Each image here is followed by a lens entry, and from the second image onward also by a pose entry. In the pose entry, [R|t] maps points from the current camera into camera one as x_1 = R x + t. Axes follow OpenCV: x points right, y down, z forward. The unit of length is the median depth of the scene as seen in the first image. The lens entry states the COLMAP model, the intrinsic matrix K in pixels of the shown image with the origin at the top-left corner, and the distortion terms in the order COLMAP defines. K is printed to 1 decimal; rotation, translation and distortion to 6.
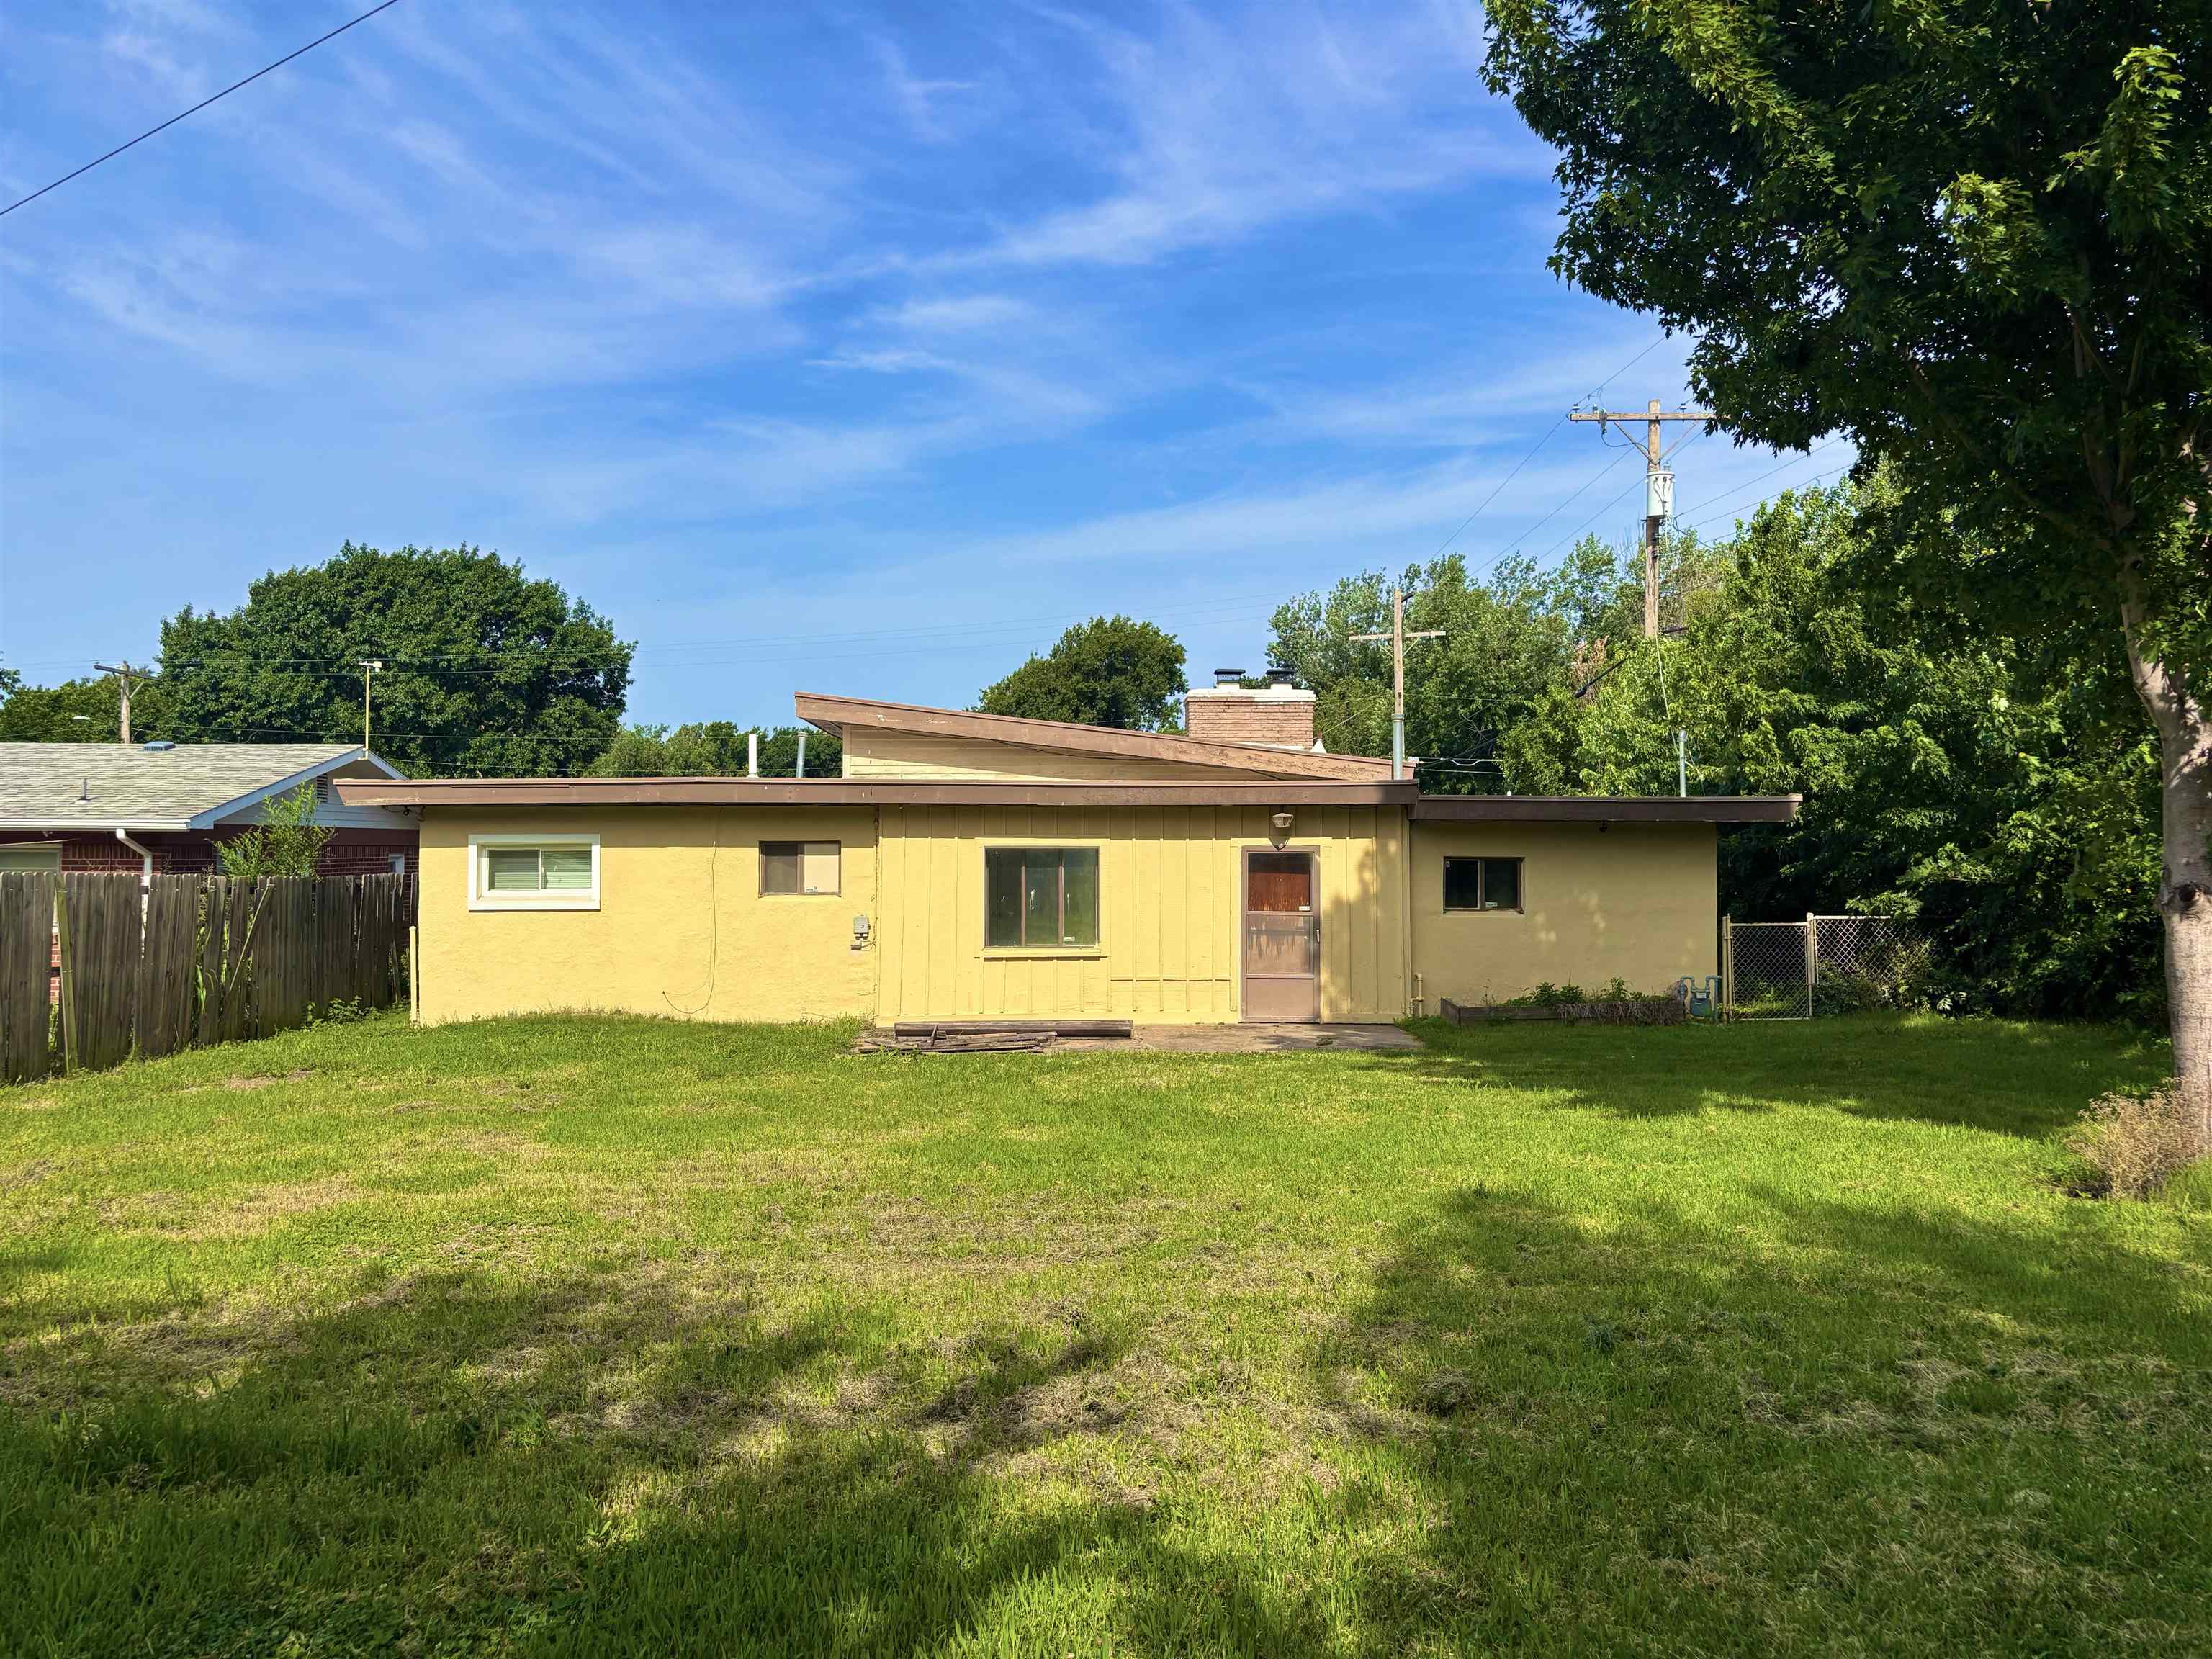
lens RADIAL K [[1695.0, 0, 1064.9], [0, 1695.0, 794.5], [0, 0, 1]] dist [0.044062, -0.040317]
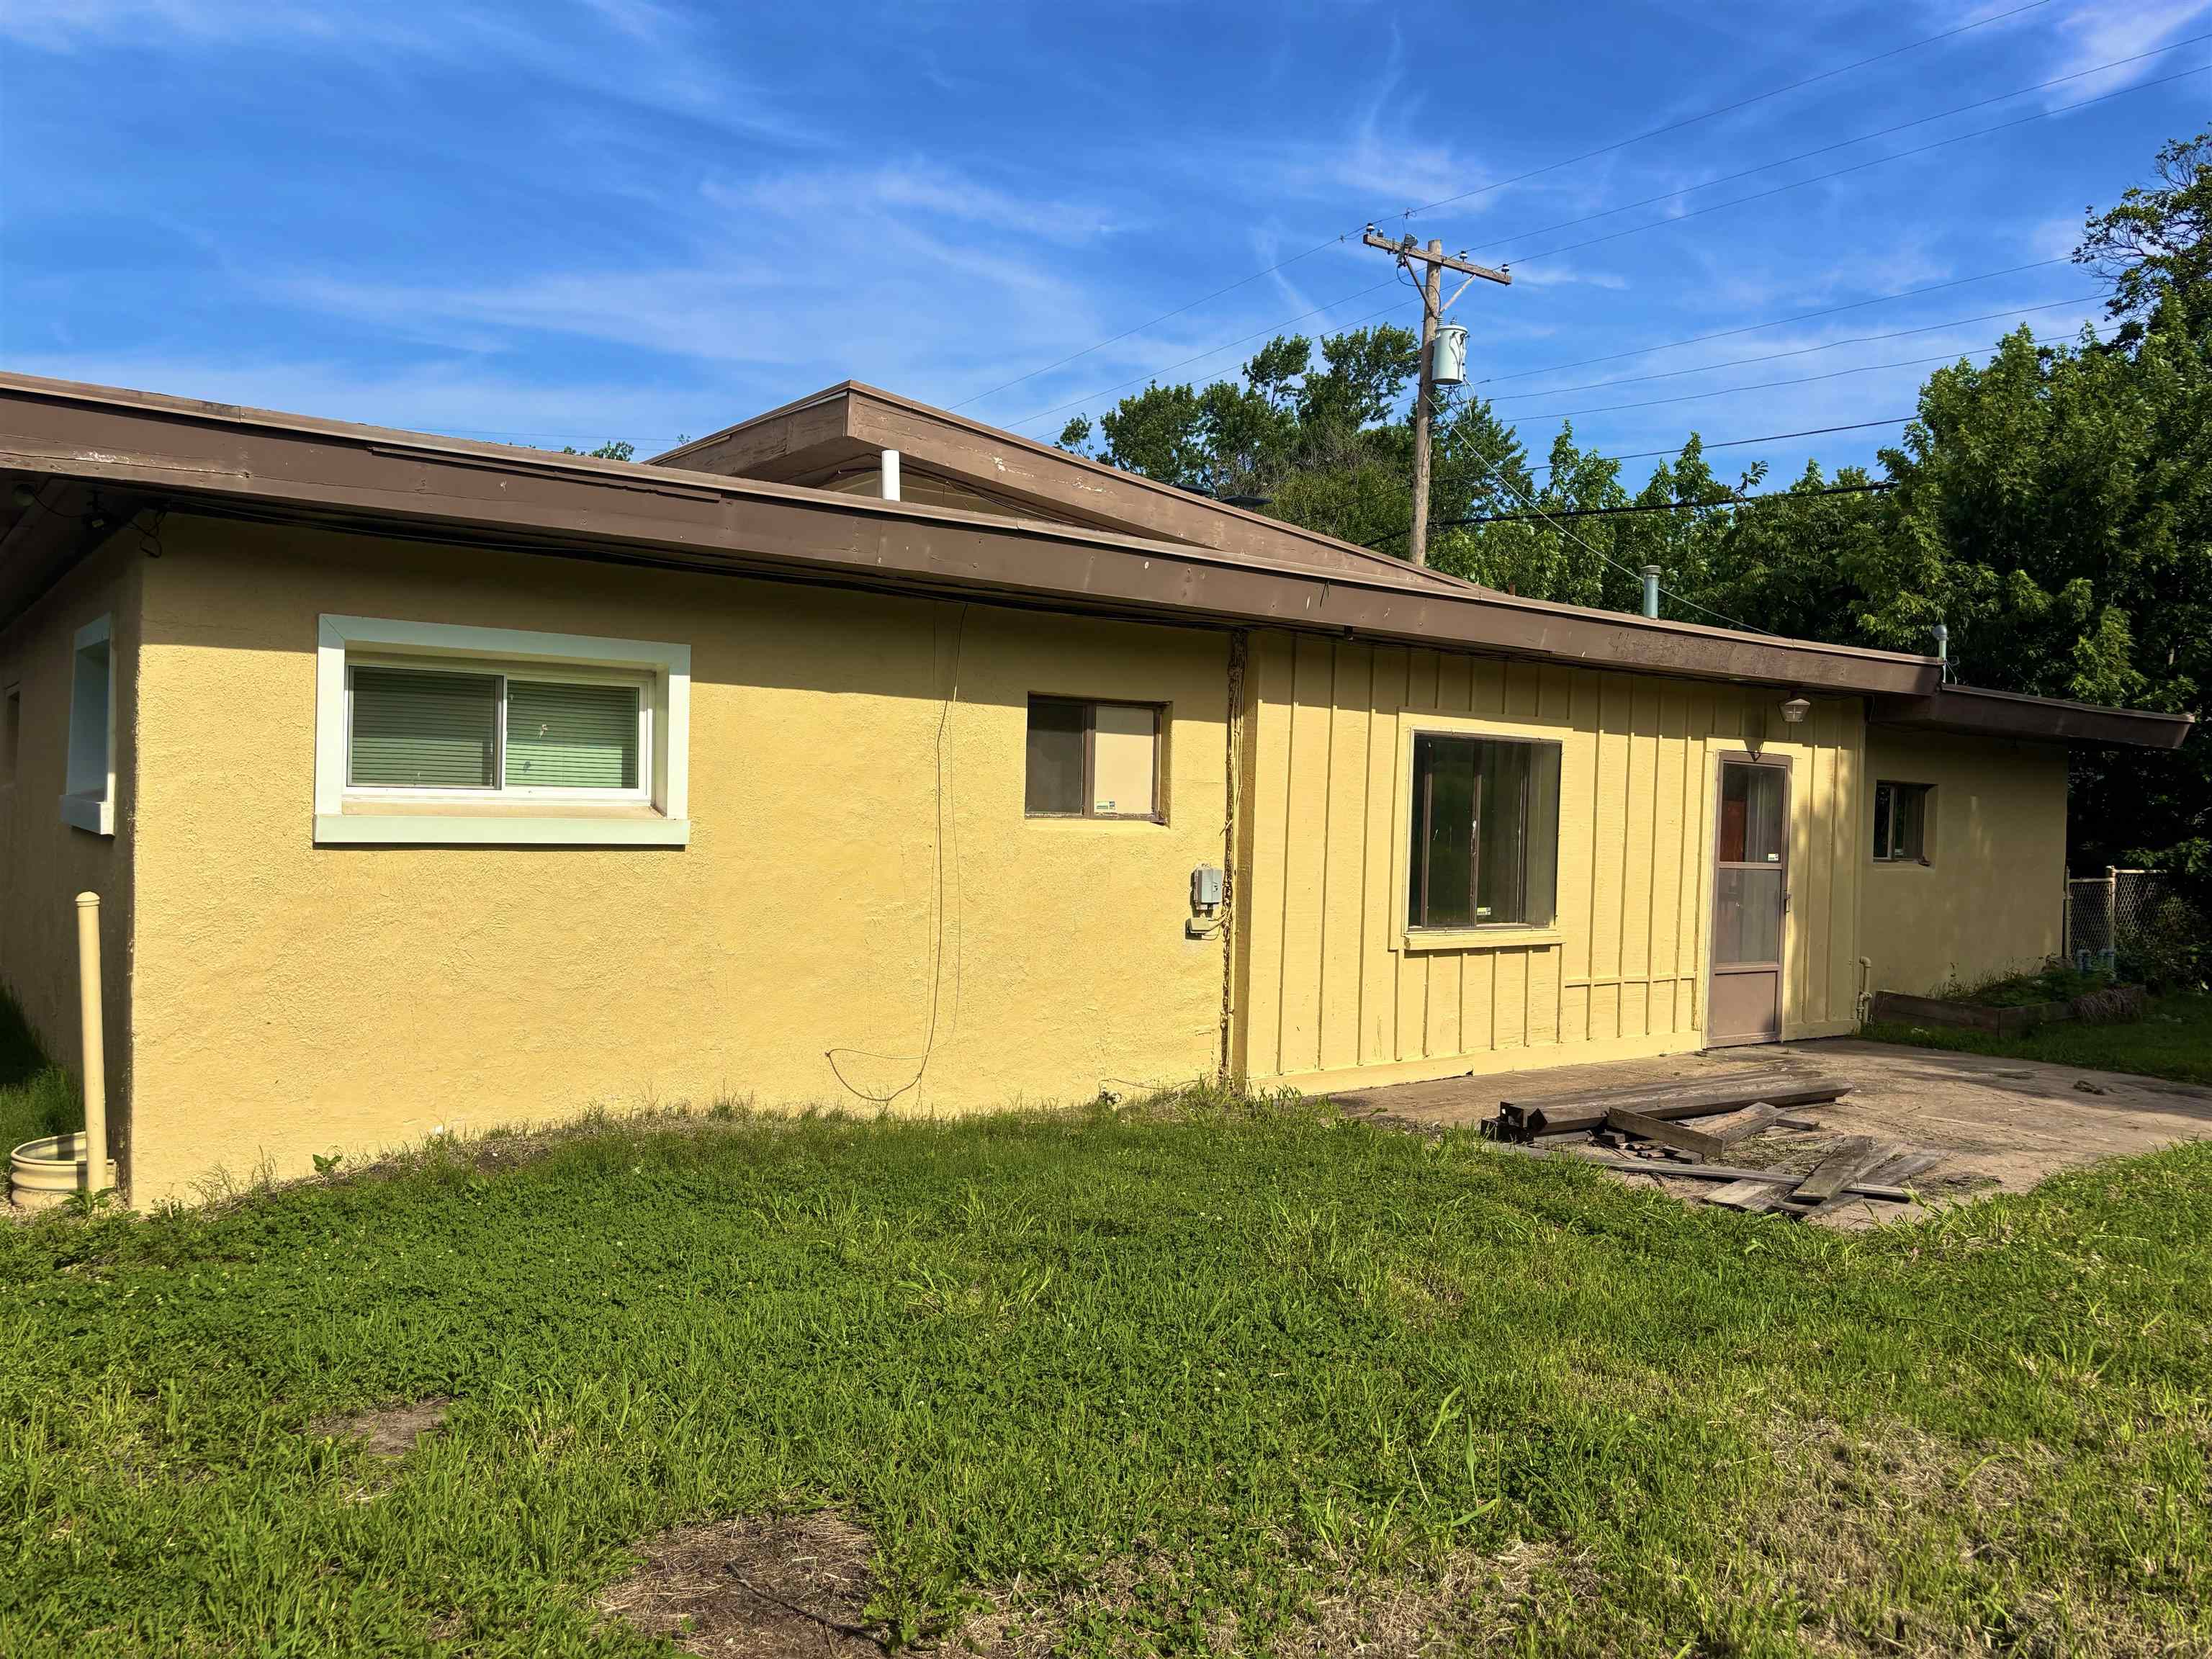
lens RADIAL K [[1695.0, 0, 1096.0], [0, 1695.0, 828.7], [0, 0, 1]] dist [0.044062, -0.040317]
pose [[0.822637, 0.016242, 0.568335, -0.409957], [-0.049321, 0.997862, 0.042872, 0.042587], [-0.566424, -0.063300, 0.821679, 0.633991]]
